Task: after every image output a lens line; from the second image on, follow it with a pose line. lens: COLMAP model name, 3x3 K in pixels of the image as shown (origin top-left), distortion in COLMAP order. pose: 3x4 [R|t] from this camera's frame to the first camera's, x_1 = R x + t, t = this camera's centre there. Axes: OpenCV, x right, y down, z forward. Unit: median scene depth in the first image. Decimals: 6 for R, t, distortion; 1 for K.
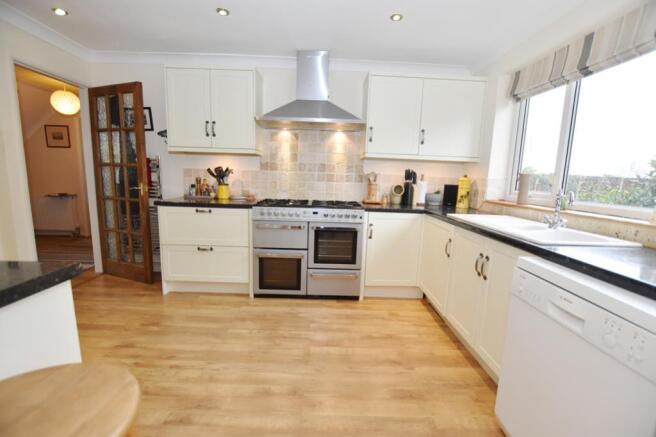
lens RADIAL K [[287.8, 0, 328.1], [0, 287.8, 222.9], [0, 0, 1]] dist [-0.026089, 0.000621]
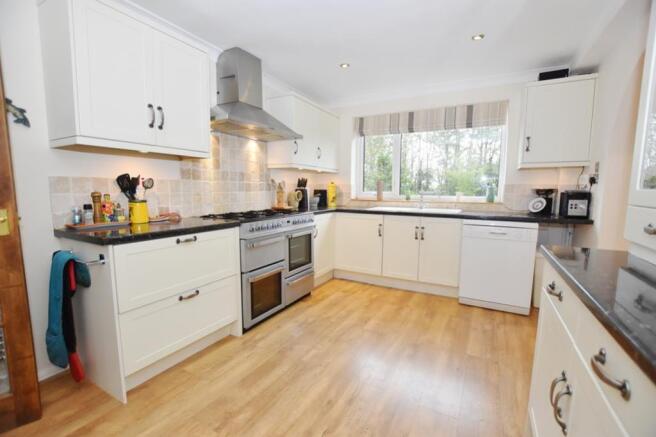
lens RADIAL K [[287.8, 0, 327.9], [0, 287.8, 222.7], [0, 0, 1]] dist [-0.026089, 0.000621]
pose [[0.496805, -0.130239, 0.858034, -0.815498], [0.149397, 0.986751, 0.063275, -0.071919], [-0.854906, 0.096752, 0.509680, 0.354507]]
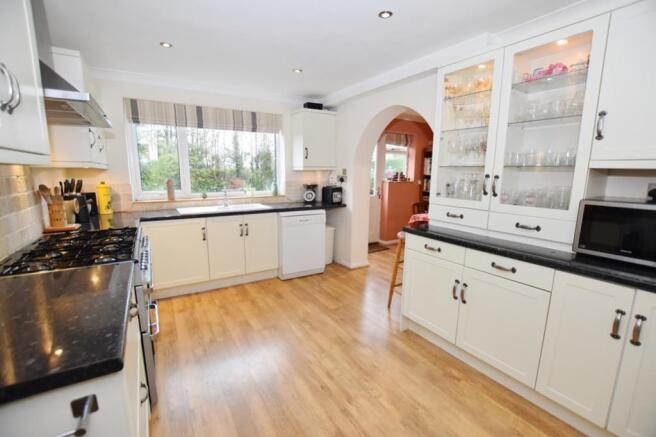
lens RADIAL K [[287.8, 0, 327.4], [0, 287.8, 221.6], [0, 0, 1]] dist [-0.026089, 0.000621]
pose [[-0.506512, -0.181613, 0.842889, -0.871376], [0.116693, 0.954133, 0.275706, -0.235822], [-0.854300, 0.238007, -0.462087, 0.884116]]
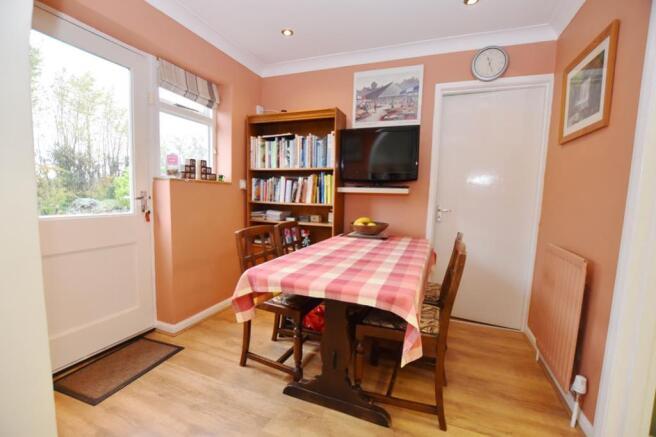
lens RADIAL K [[287.8, 0, 326.8], [0, 287.8, 222.1], [0, 0, 1]] dist [-0.026089, 0.000621]
pose [[-0.917537, -0.097155, 0.385599, -0.098505], [0.008279, 0.964816, 0.262795, 0.004385], [-0.397564, 0.244316, -0.884450, 0.116554]]
